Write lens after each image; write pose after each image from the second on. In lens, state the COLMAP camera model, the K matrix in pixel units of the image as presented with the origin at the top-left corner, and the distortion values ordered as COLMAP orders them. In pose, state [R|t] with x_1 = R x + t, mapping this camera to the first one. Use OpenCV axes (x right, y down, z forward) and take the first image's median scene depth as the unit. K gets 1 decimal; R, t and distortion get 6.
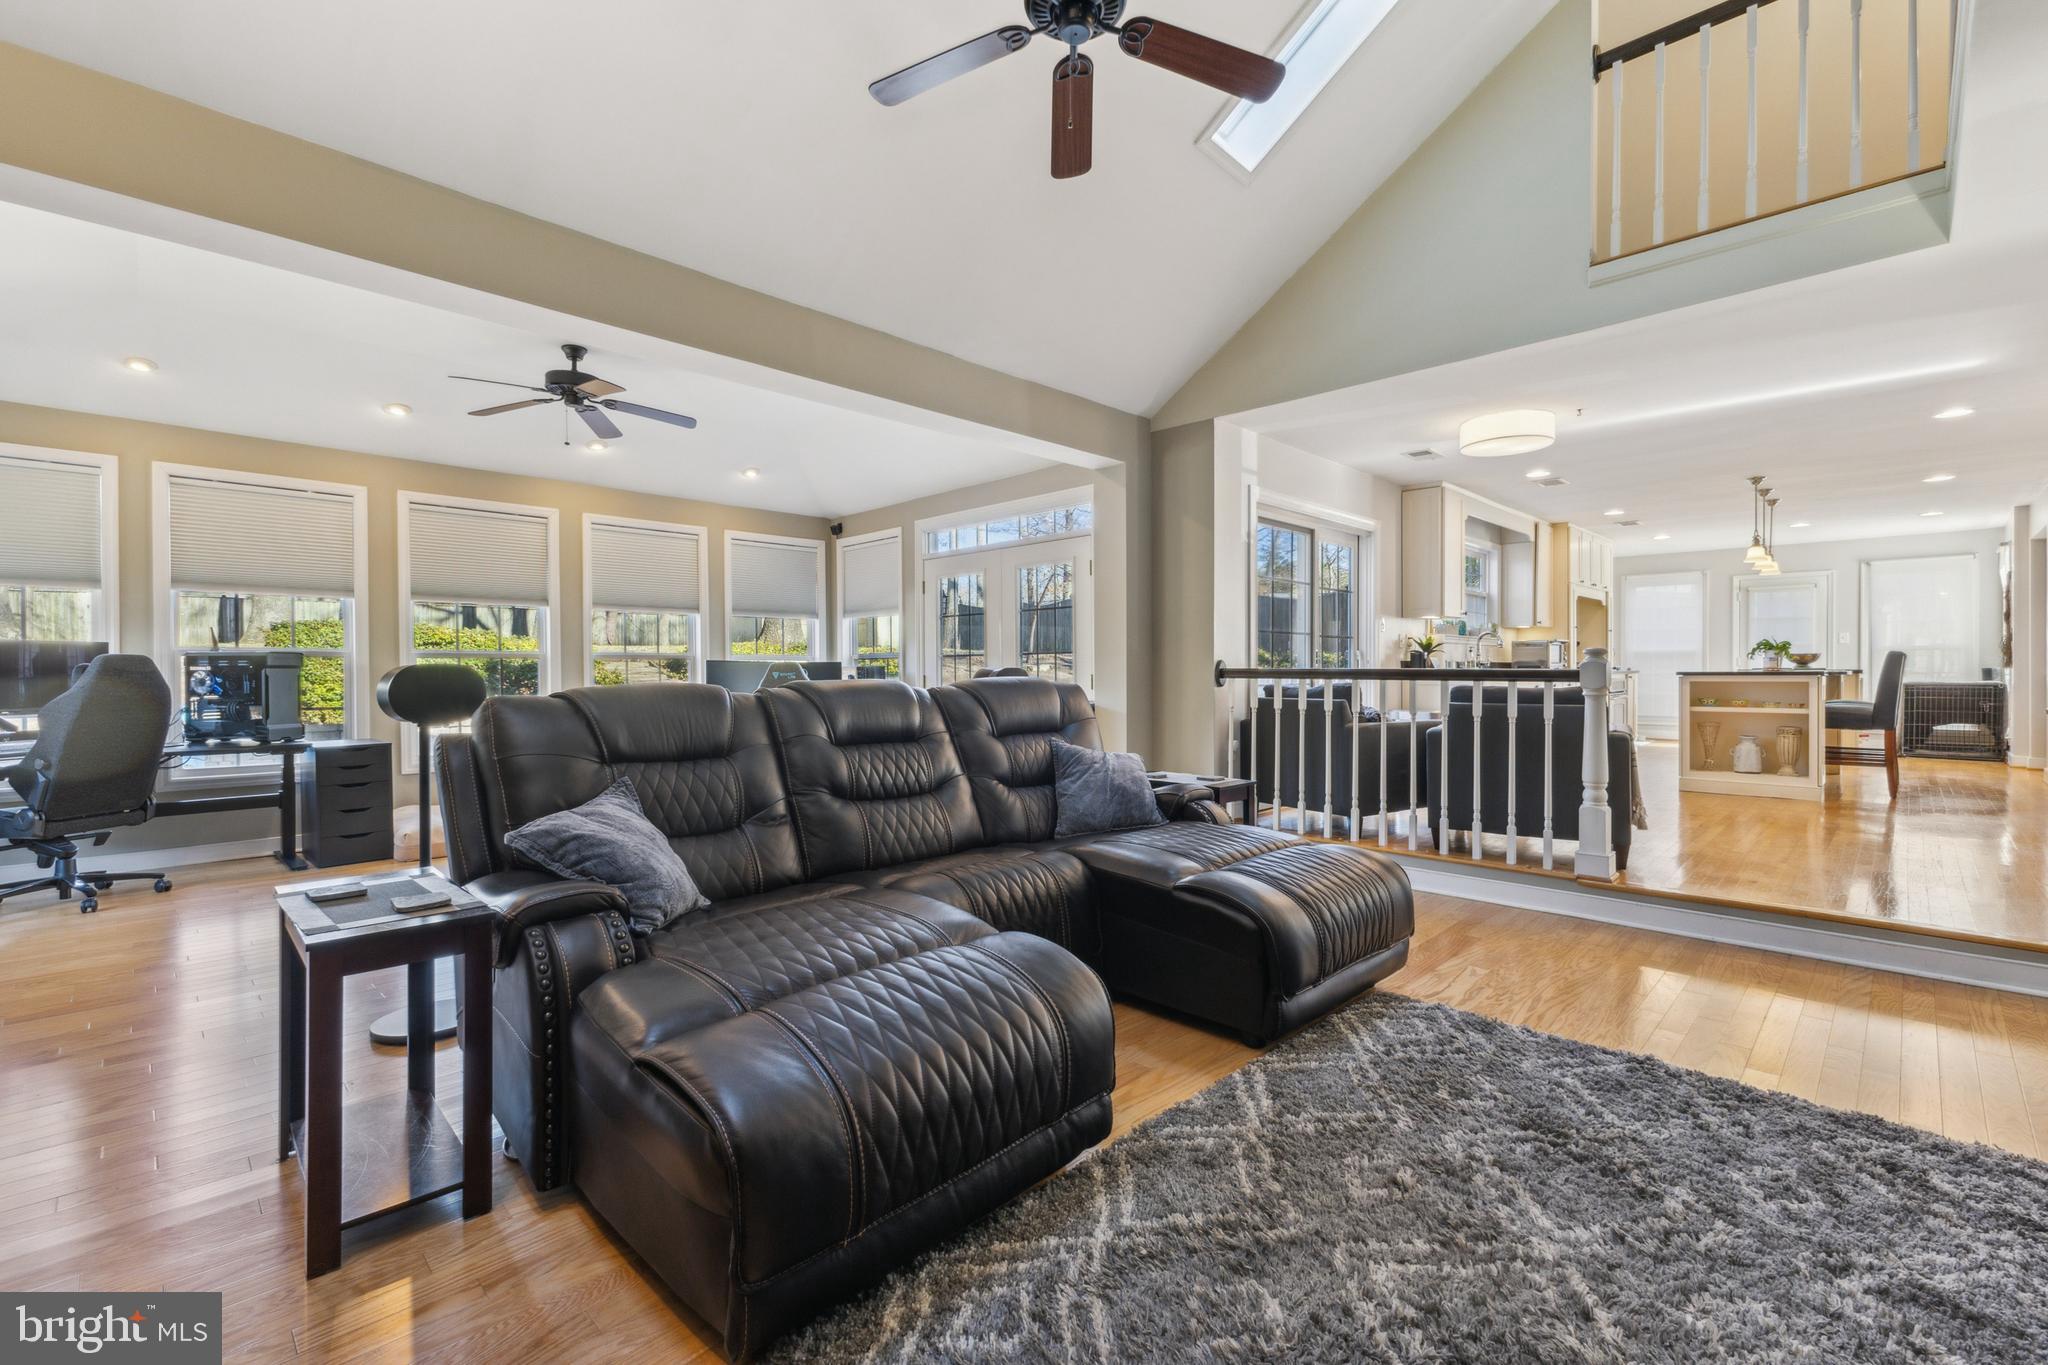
lens RADIAL K [[883.0, 0, 1018.4], [0, 883.0, 683.0], [0, 0, 1]] dist [0.009885, -0.003945]
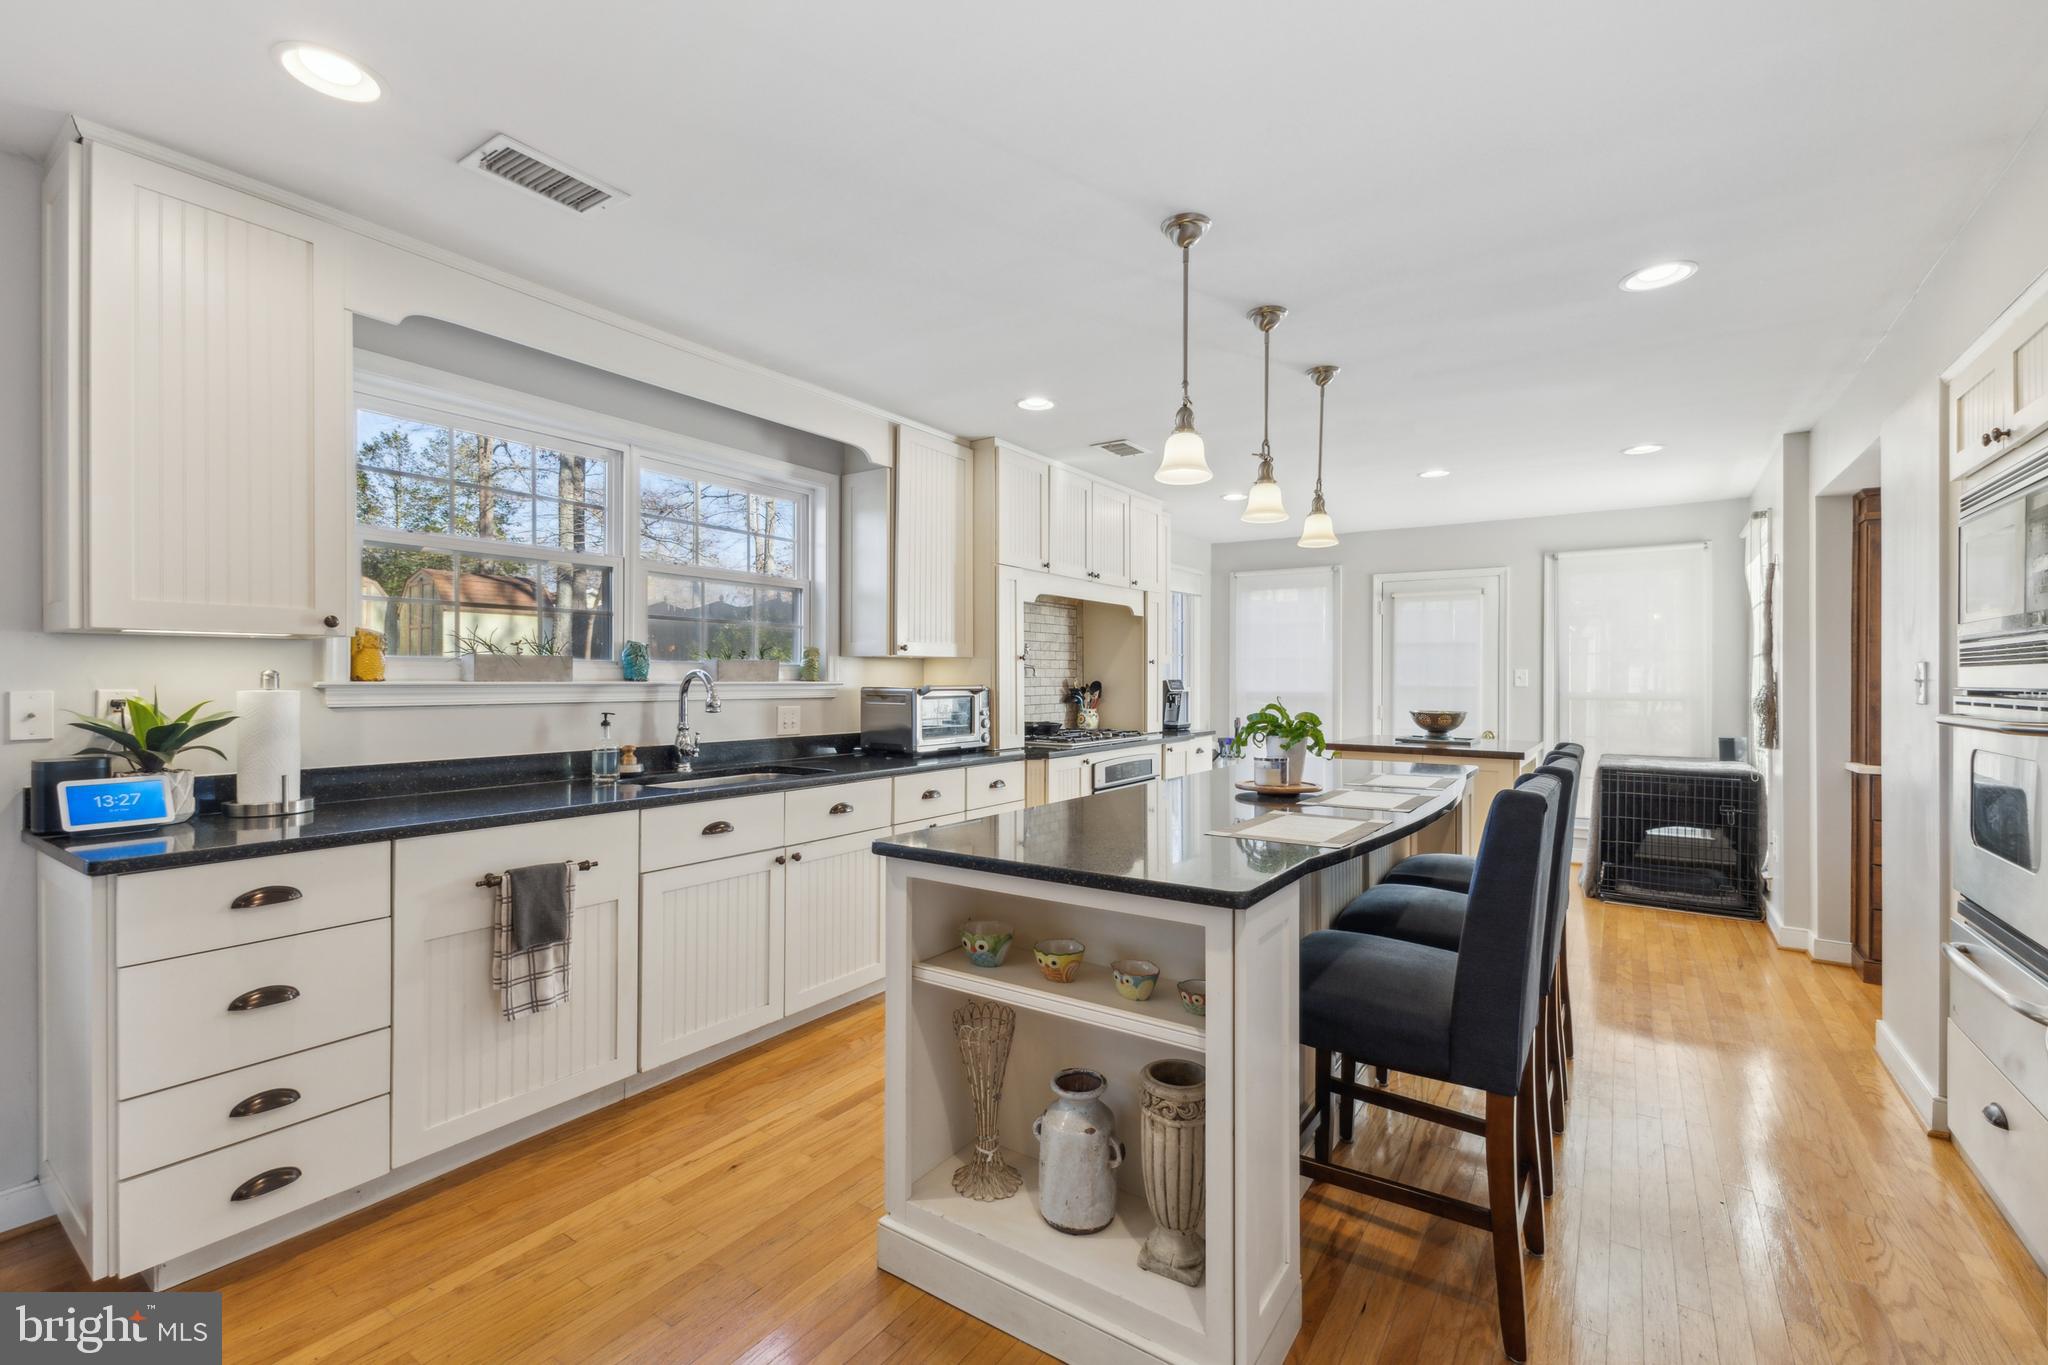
lens RADIAL K [[883.0, 0, 1019.3], [0, 883.0, 680.2], [0, 0, 1]] dist [0.009885, -0.003945]
pose [[0.983114, 0.008462, 0.182796, 0.559754], [-0.006382, 0.999908, -0.011963, -0.045979], [-0.182880, 0.010594, 0.983078, 0.542662]]
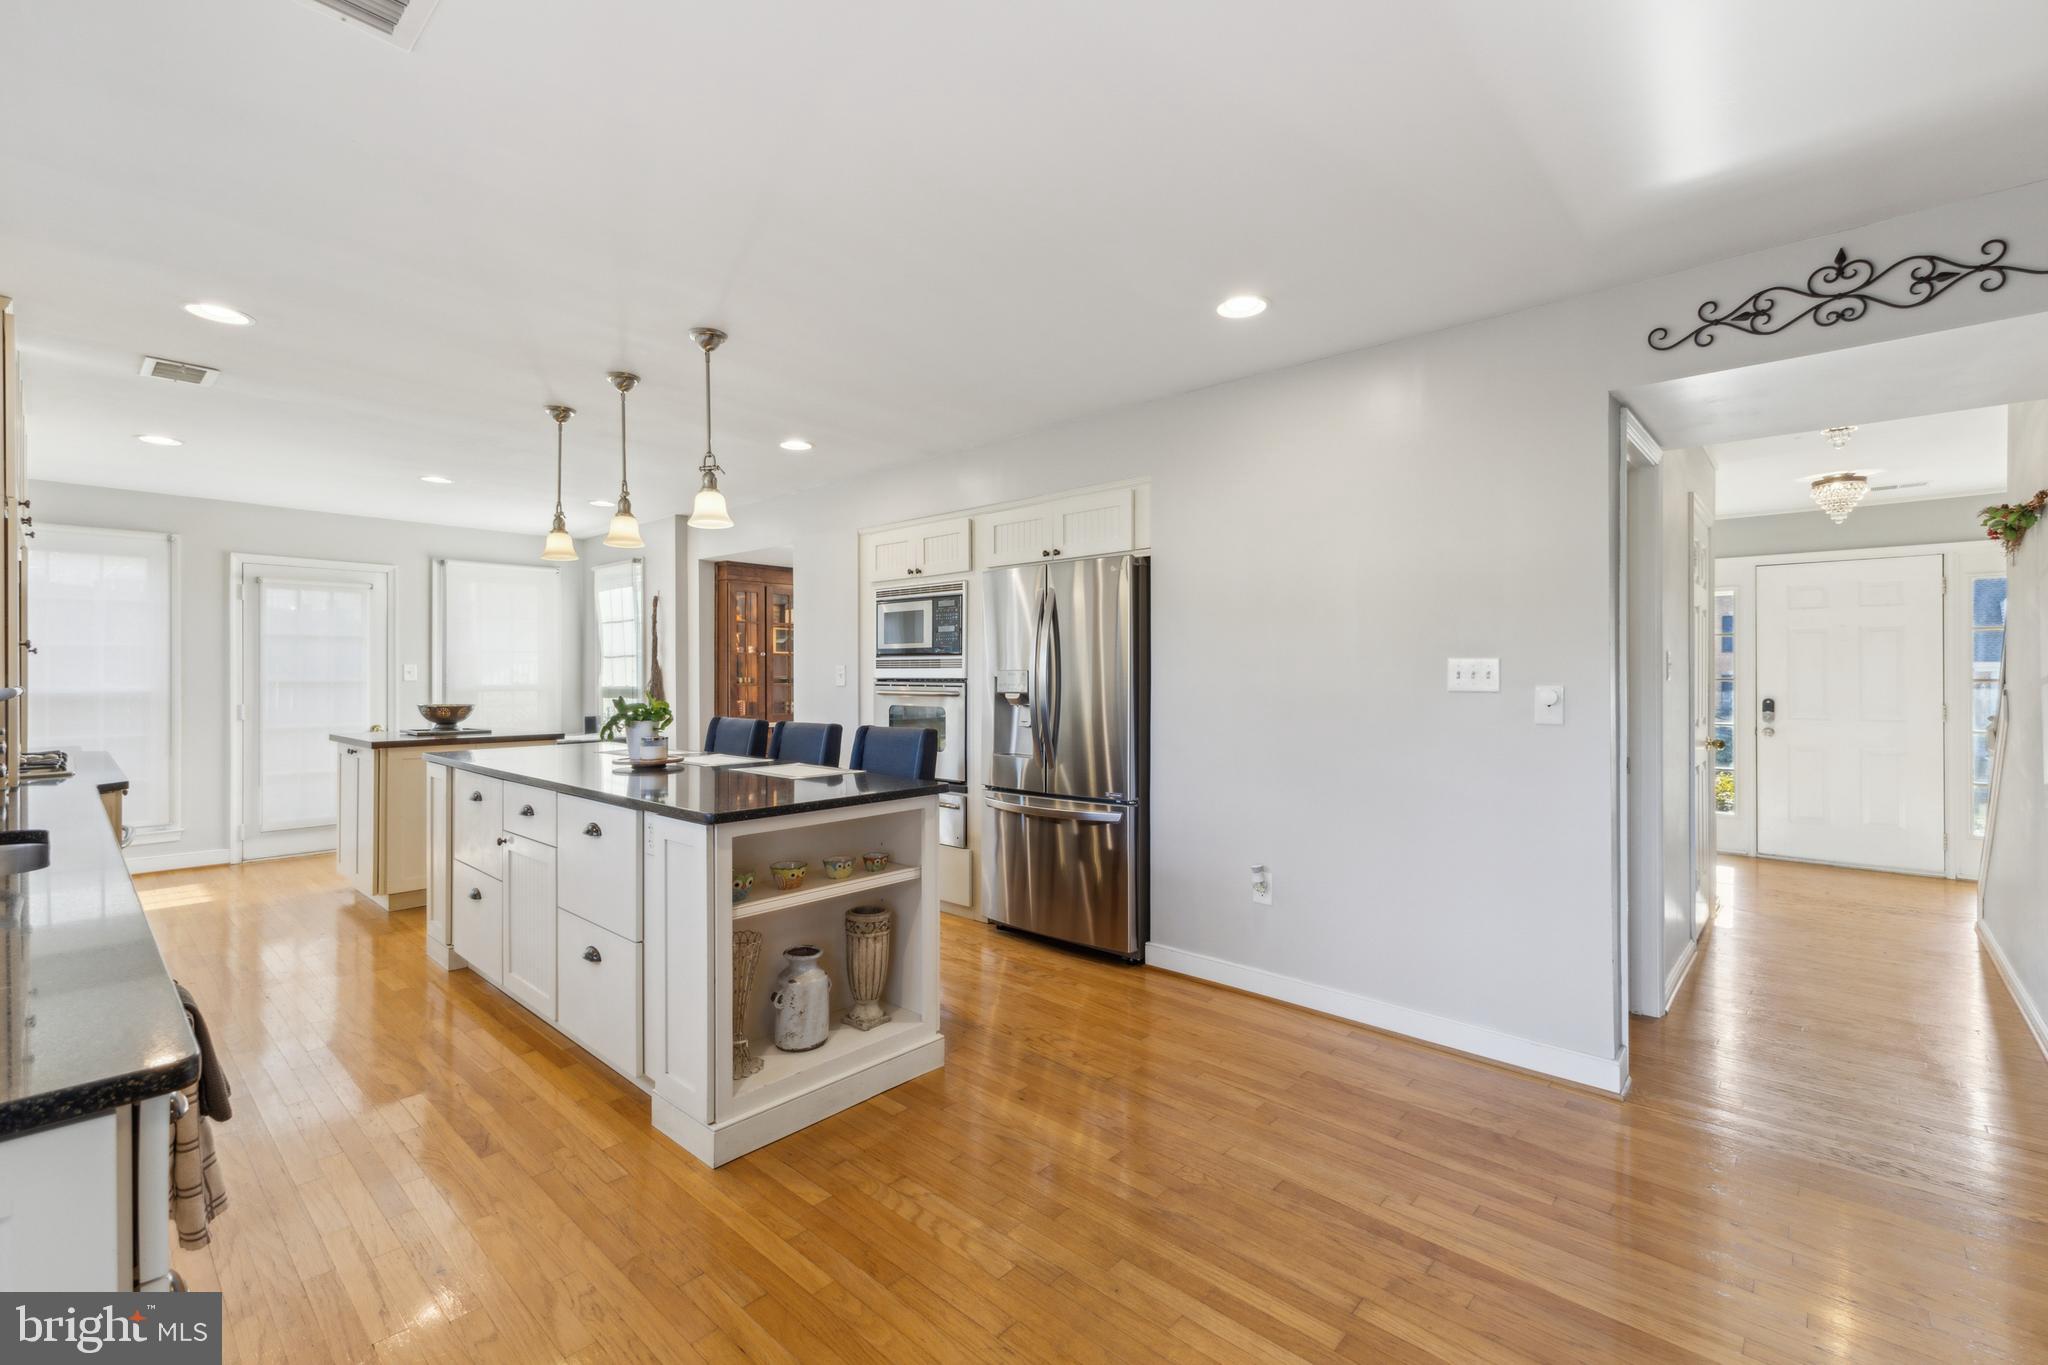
lens RADIAL K [[883.0, 0, 1025.1], [0, 883.0, 671.2], [0, 0, 1]] dist [0.009885, -0.003945]
pose [[-0.049056, 0.009412, 0.998752, 0.305058], [0.012649, 0.999881, -0.008801, -0.046867], [-0.998716, 0.012202, -0.049170, 0.682283]]
